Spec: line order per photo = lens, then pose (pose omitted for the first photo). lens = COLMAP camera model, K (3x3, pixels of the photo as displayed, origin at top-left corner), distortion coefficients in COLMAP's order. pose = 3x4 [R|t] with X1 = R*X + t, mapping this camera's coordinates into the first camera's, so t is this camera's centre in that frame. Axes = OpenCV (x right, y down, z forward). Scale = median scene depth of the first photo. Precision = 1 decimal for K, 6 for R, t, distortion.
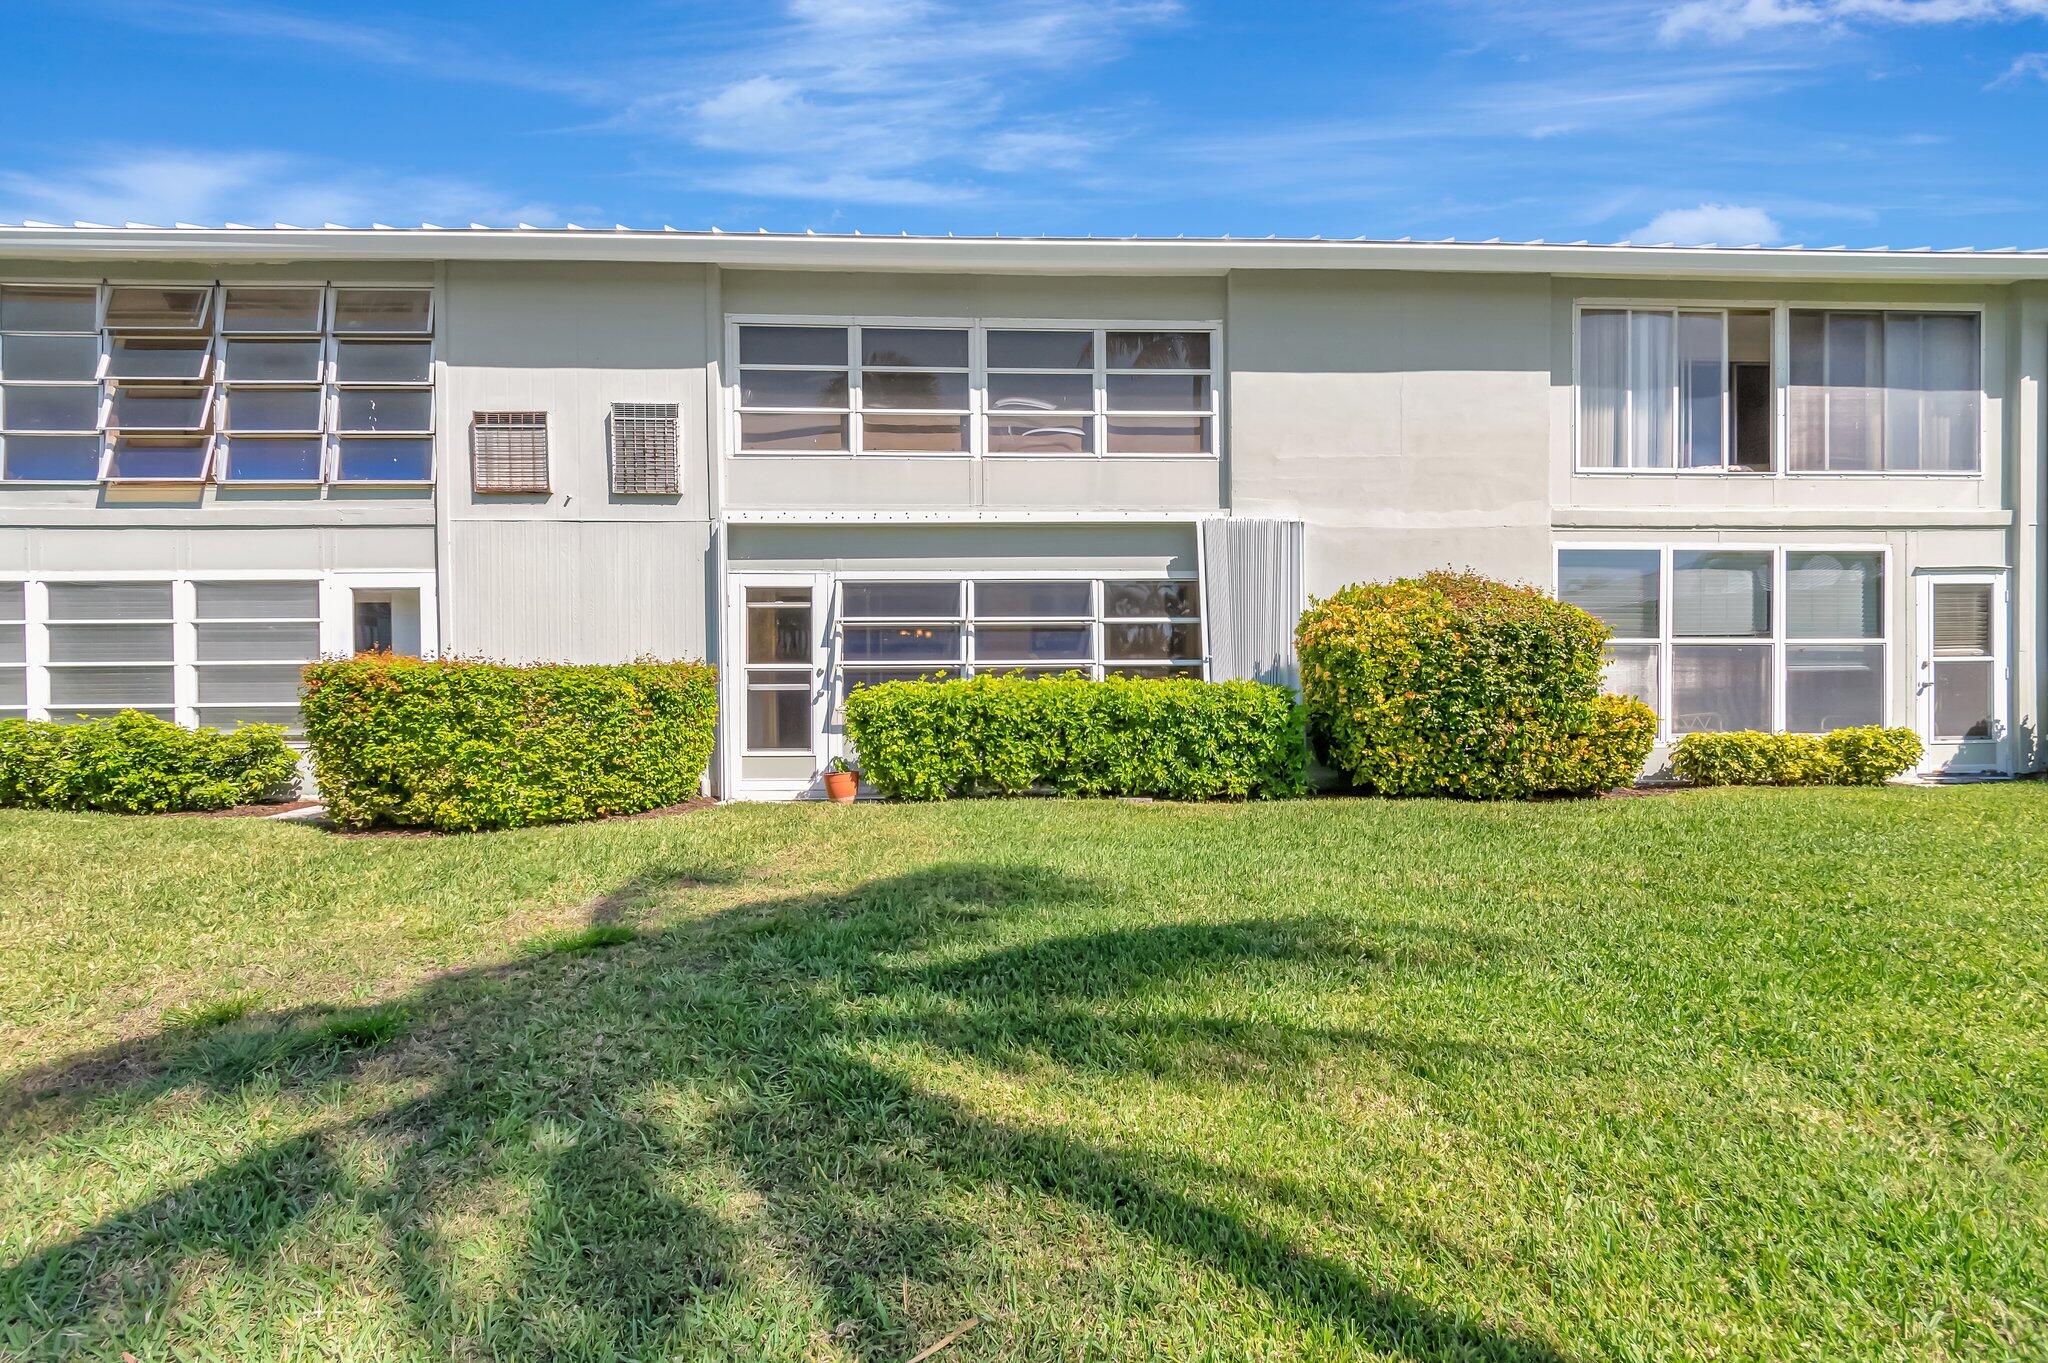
lens RADIAL K [[910.5, 0, 1019.8], [0, 910.5, 698.5], [0, 0, 1]] dist [0.009575, -0.004967]
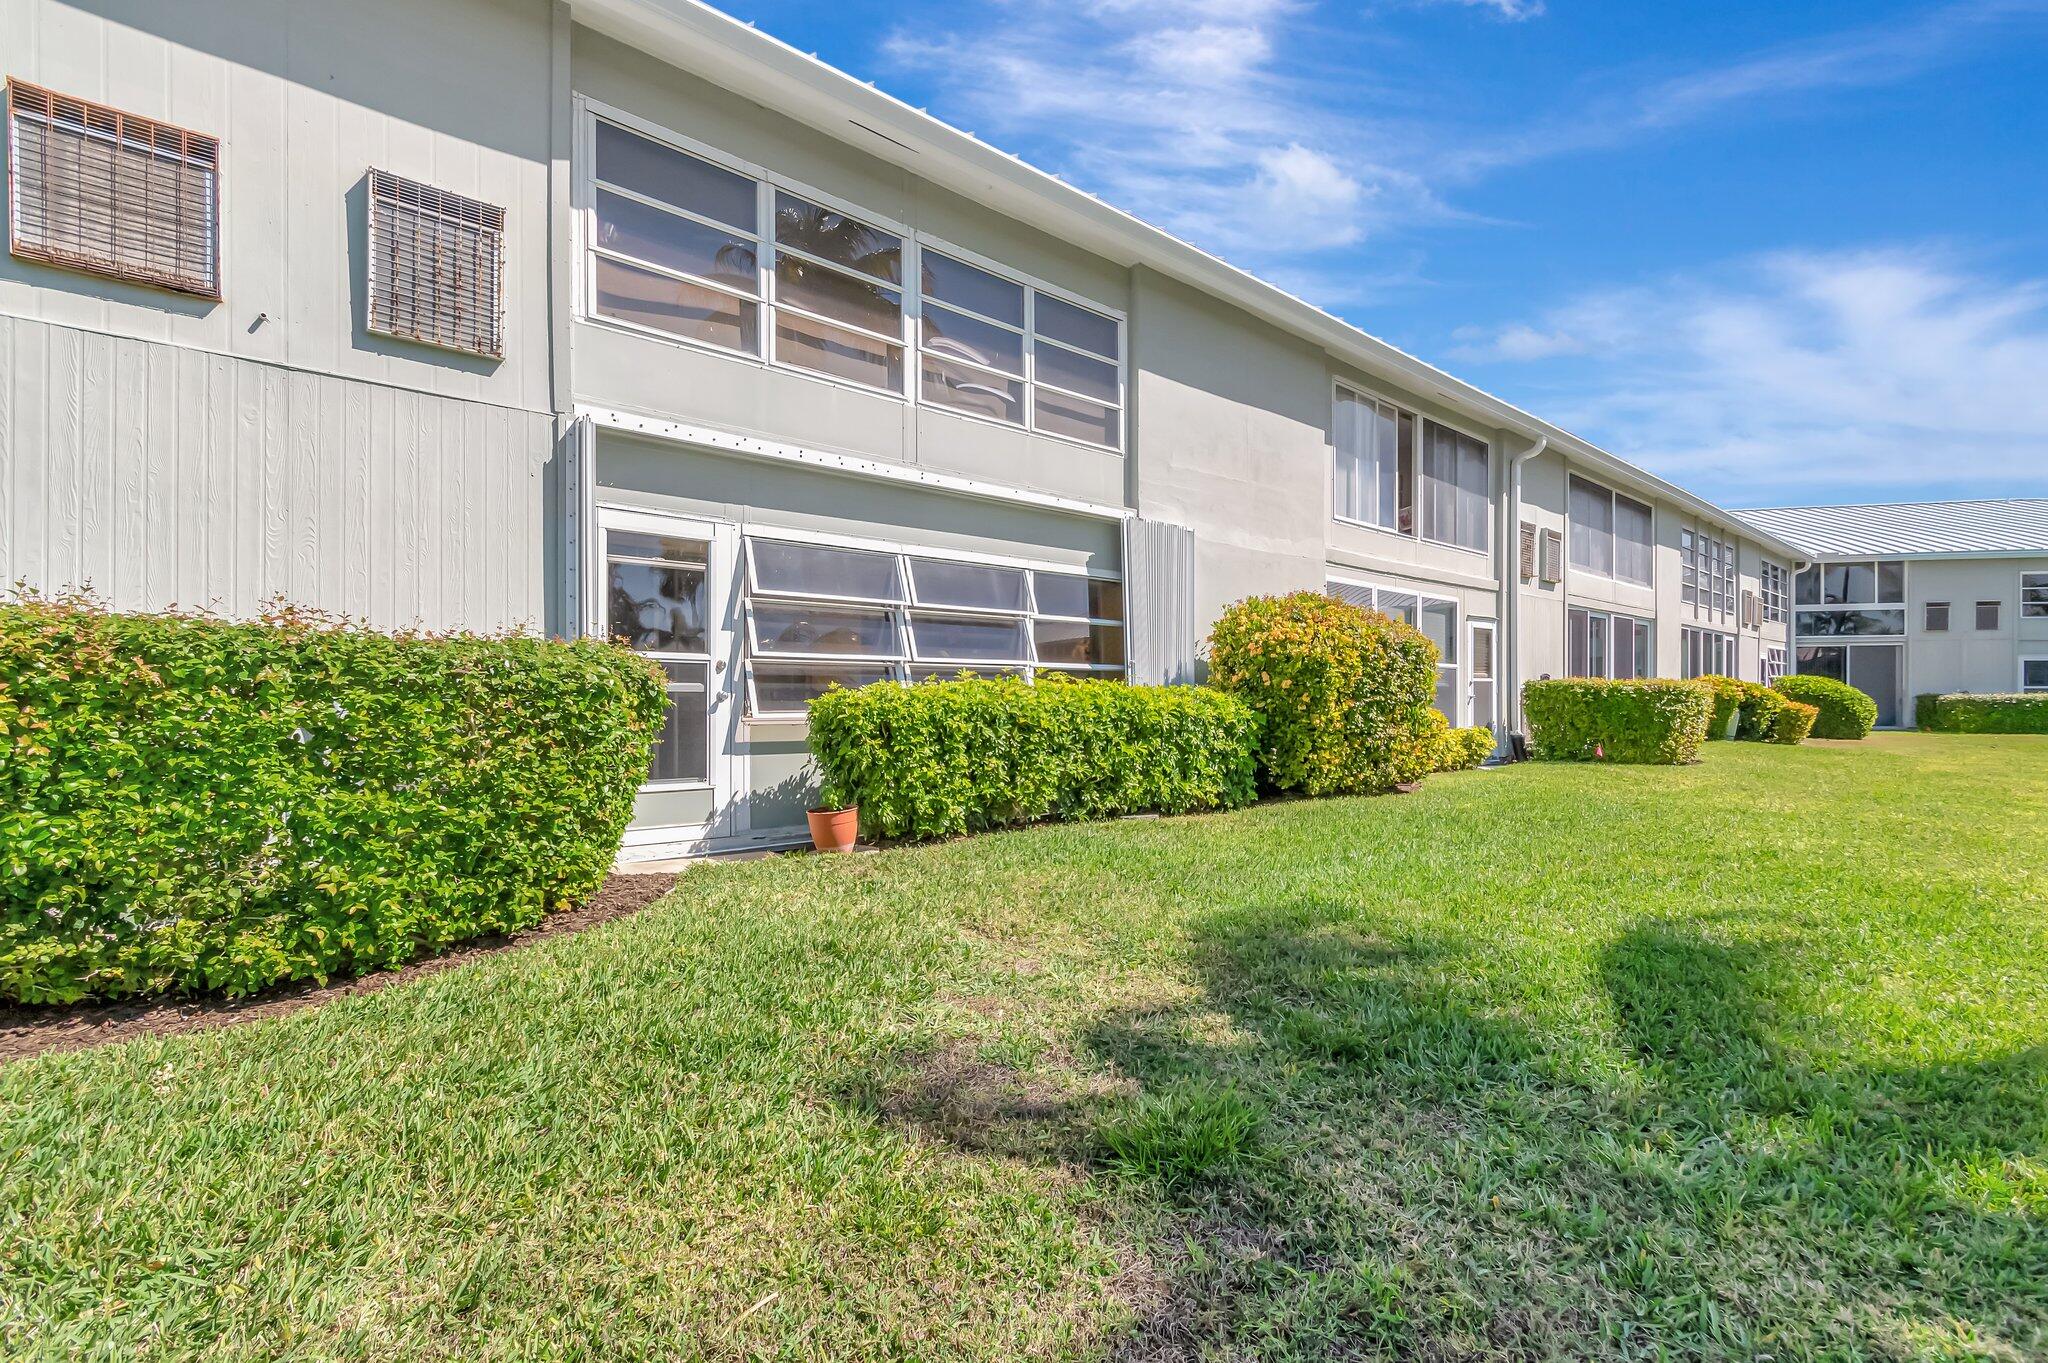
lens RADIAL K [[910.5, 0, 1013.7], [0, 910.5, 697.4], [0, 0, 1]] dist [0.009575, -0.004967]
pose [[0.790441, 0.008182, 0.612484, -0.466320], [-0.001330, 0.999931, -0.011642, 0.002528], [-0.612537, 0.008388, 0.790397, 0.320983]]
